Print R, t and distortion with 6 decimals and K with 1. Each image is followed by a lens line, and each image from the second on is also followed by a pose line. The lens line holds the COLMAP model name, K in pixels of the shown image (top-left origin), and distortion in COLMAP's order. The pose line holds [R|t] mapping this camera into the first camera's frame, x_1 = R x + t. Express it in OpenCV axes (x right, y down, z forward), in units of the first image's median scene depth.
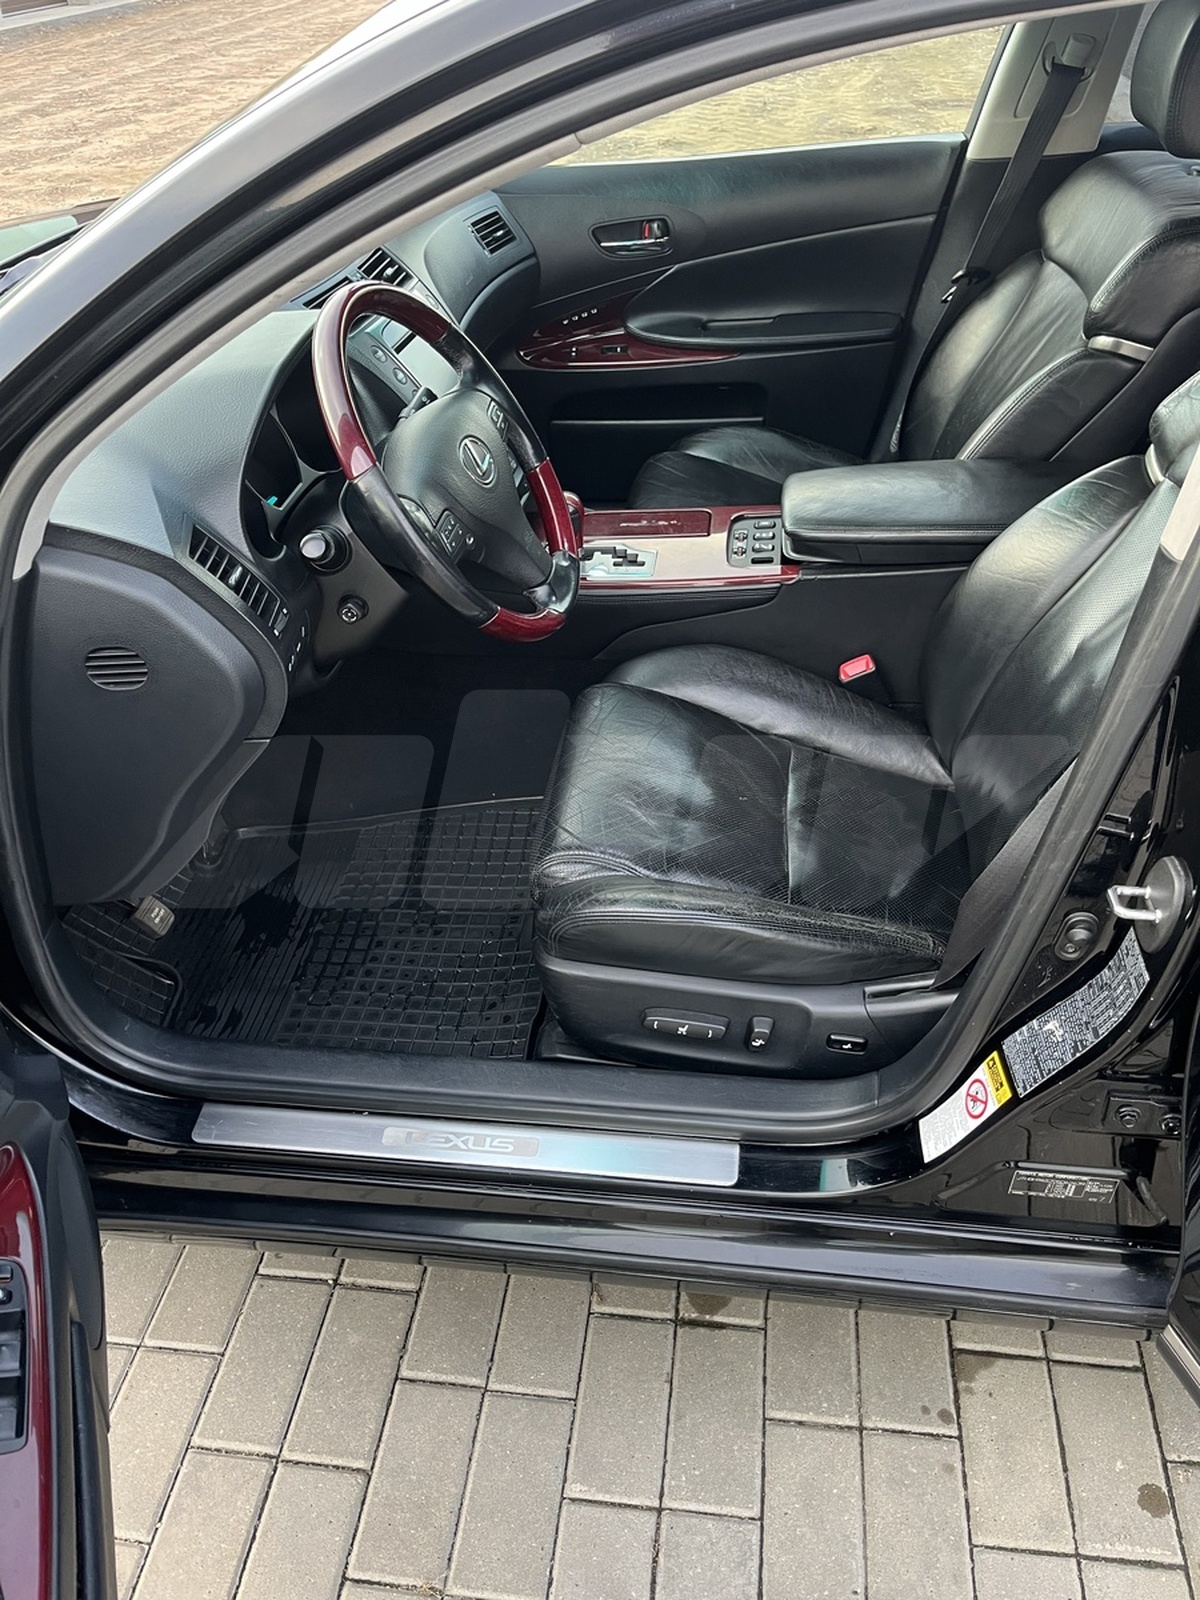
lens RADIAL K [[1197.0, 0, 597.8], [0, 1197.0, 791.1], [0, 0, 1]] dist [0.059455, -0.079541]
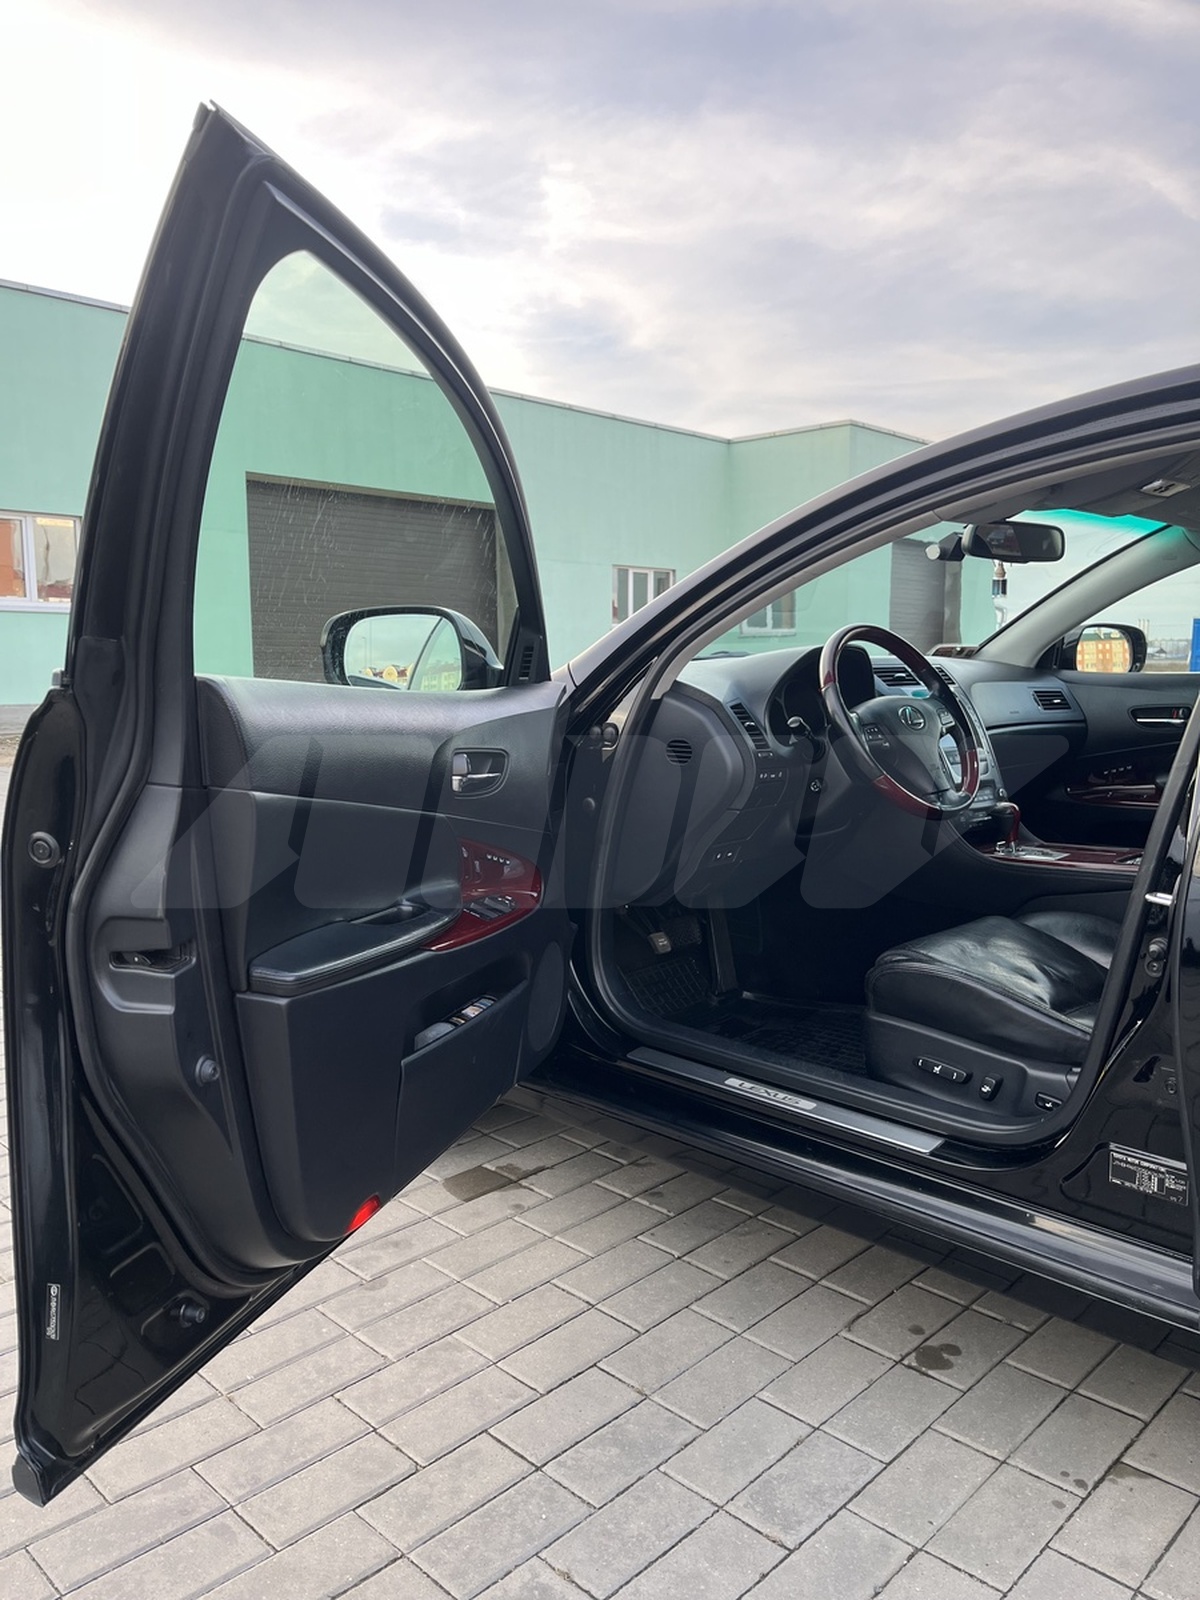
lens RADIAL K [[1197.0, 0, 597.8], [0, 1197.0, 791.1], [0, 0, 1]] dist [0.059455, -0.079541]
pose [[0.800270, 0.119451, -0.587622, 0.538241], [-0.393422, 0.844144, -0.364197, 0.587476], [0.452534, 0.522640, 0.722538, -0.372707]]
